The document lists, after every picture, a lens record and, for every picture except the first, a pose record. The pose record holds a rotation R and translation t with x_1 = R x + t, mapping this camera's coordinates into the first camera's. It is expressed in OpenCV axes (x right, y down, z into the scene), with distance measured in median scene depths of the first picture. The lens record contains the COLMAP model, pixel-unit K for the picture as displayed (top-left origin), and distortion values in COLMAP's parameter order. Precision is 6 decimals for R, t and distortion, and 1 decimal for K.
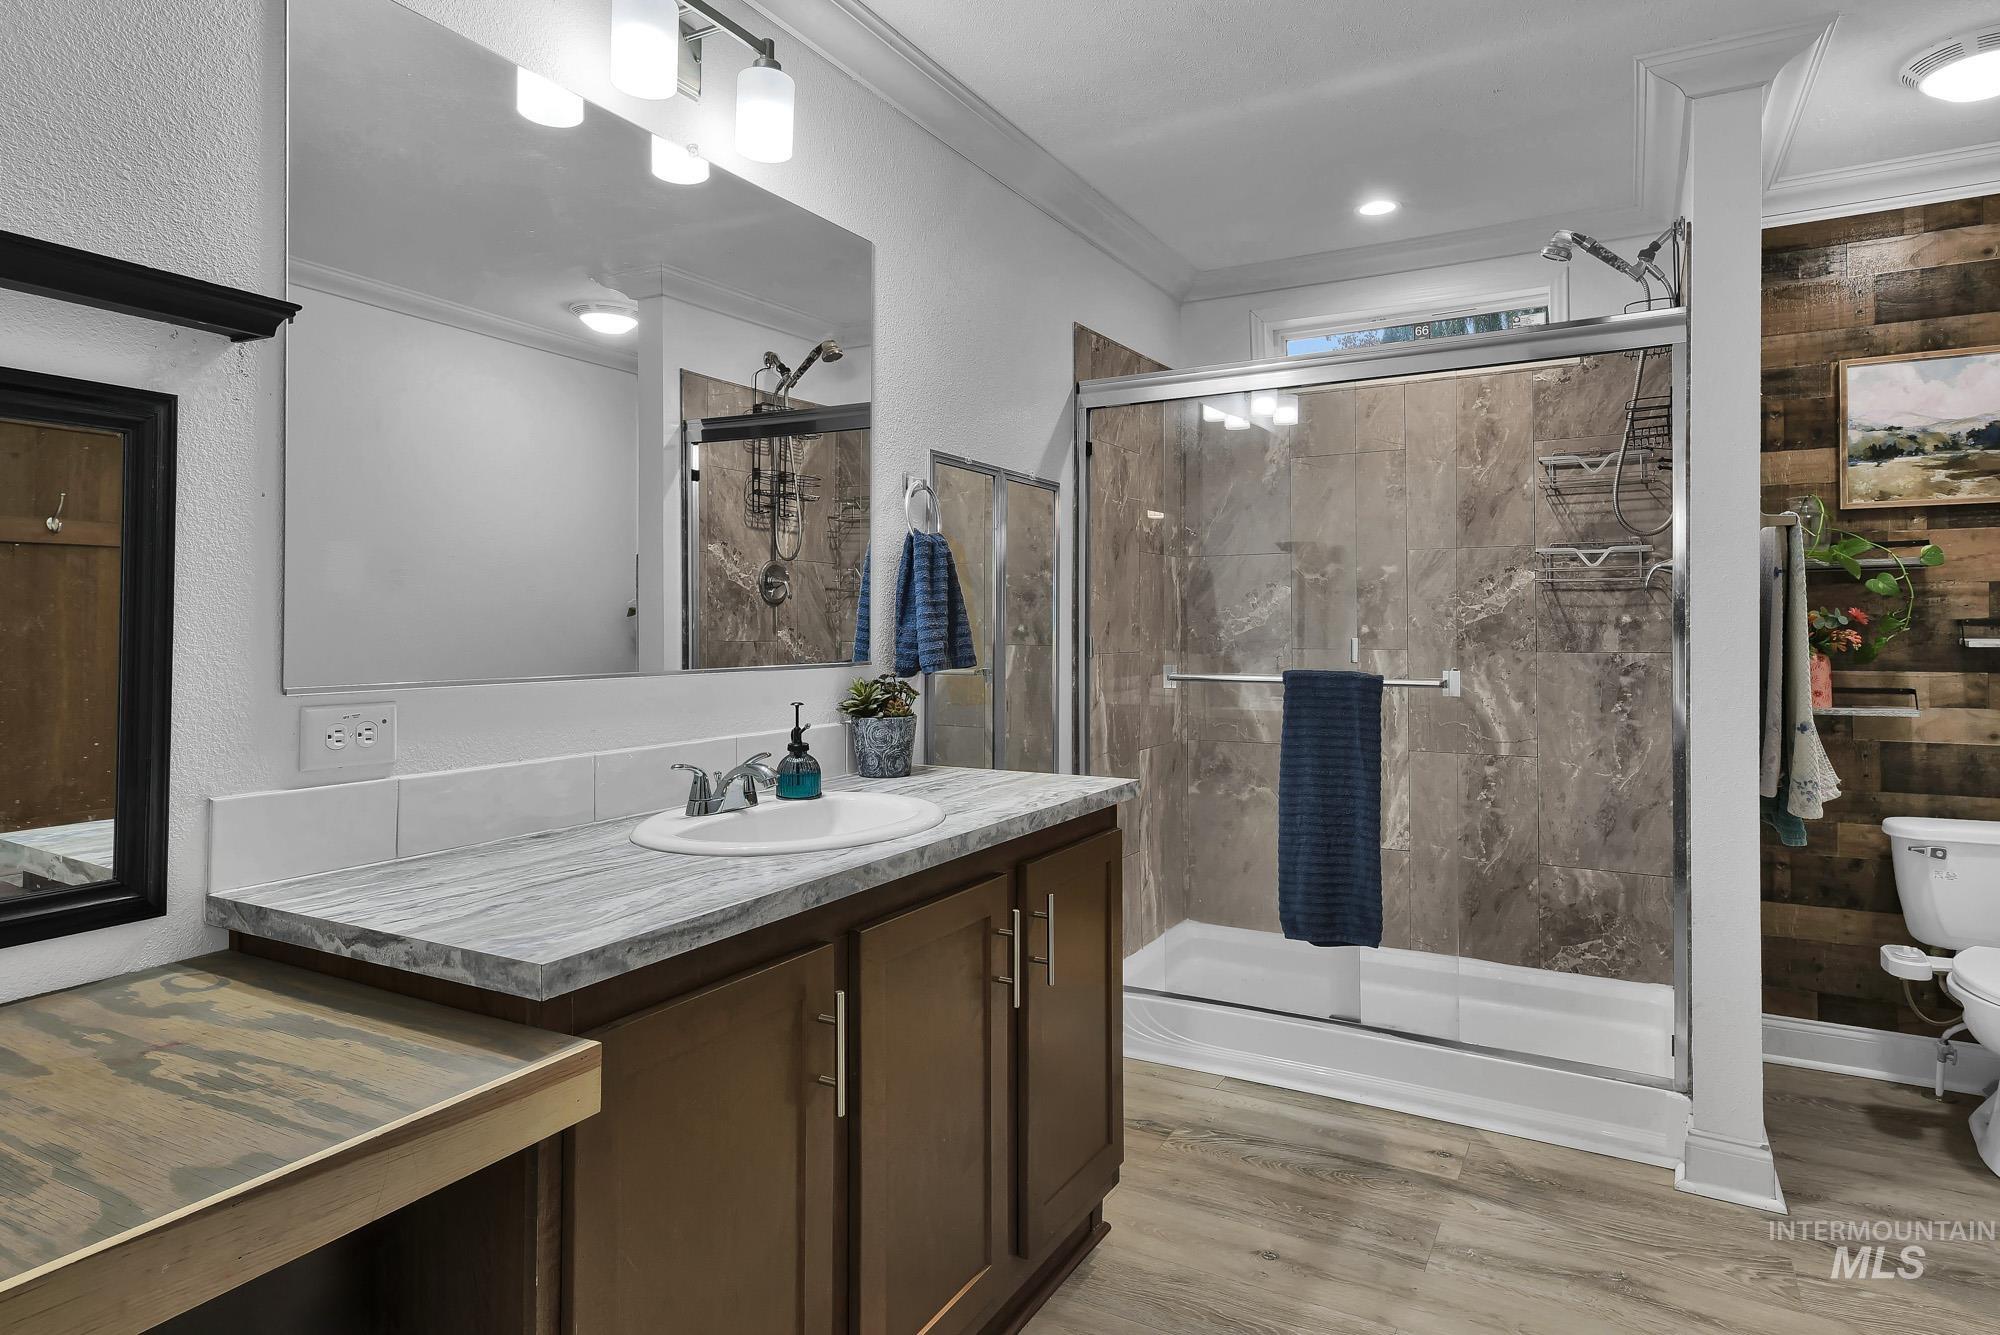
lens RADIAL K [[1125.6, 0, 998.8], [0, 1125.6, 659.3], [0, 0, 1]] dist [-0.021843, 0.001808]
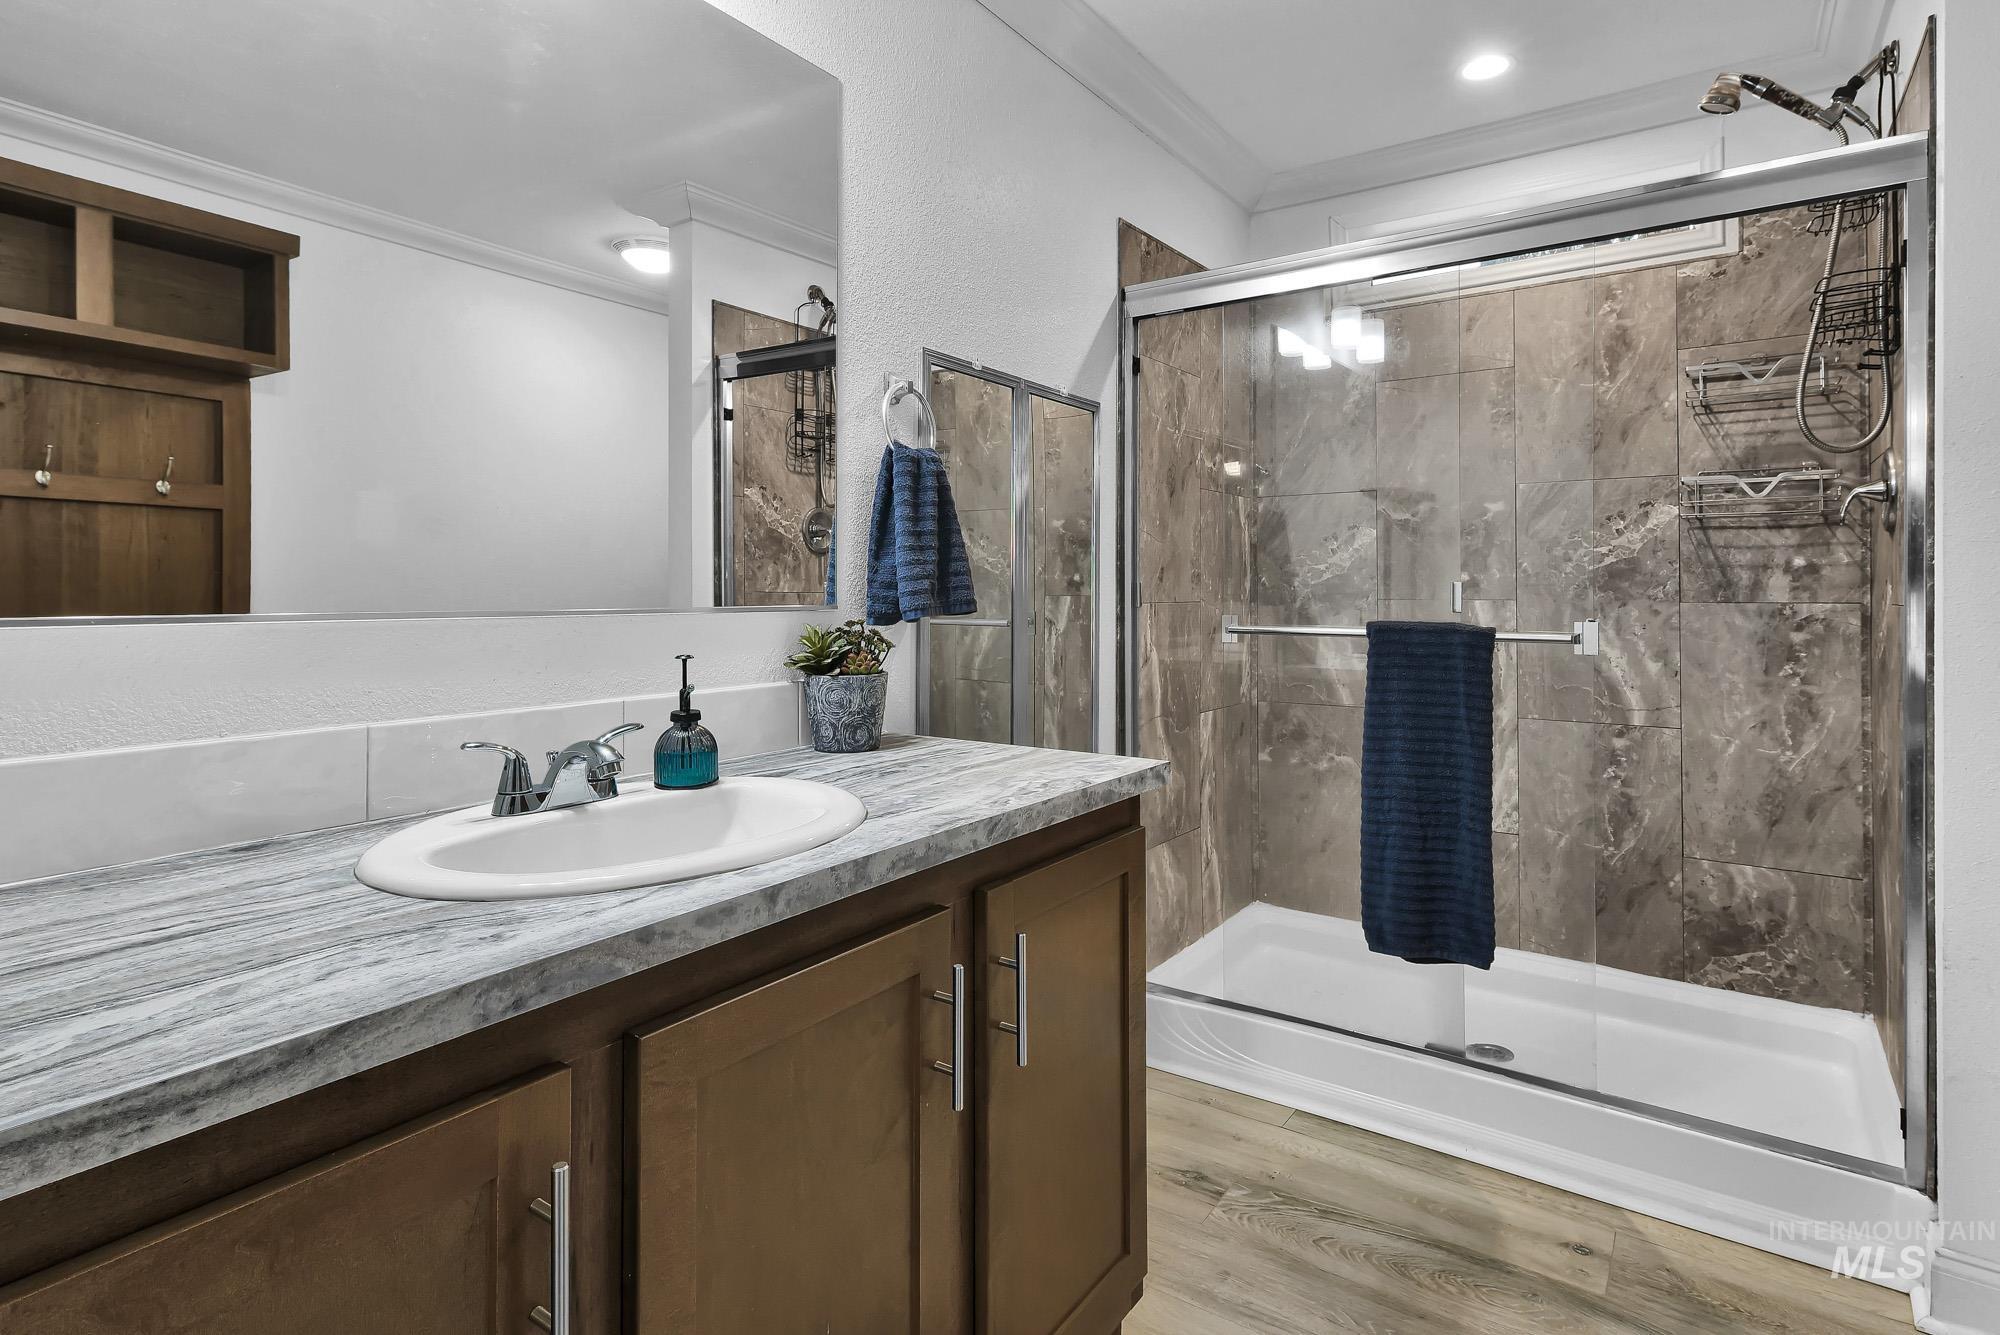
lens RADIAL K [[1036.9, 0, 1005.3], [0, 1036.9, 606.8], [0, 0, 1]] dist [-0.000073, -0.003176]
pose [[0.996038, 0.003647, -0.088848, 0.052394], [-0.004570, 0.999938, -0.010190, 0.007474], [0.088806, 0.010555, 0.995993, 0.203179]]
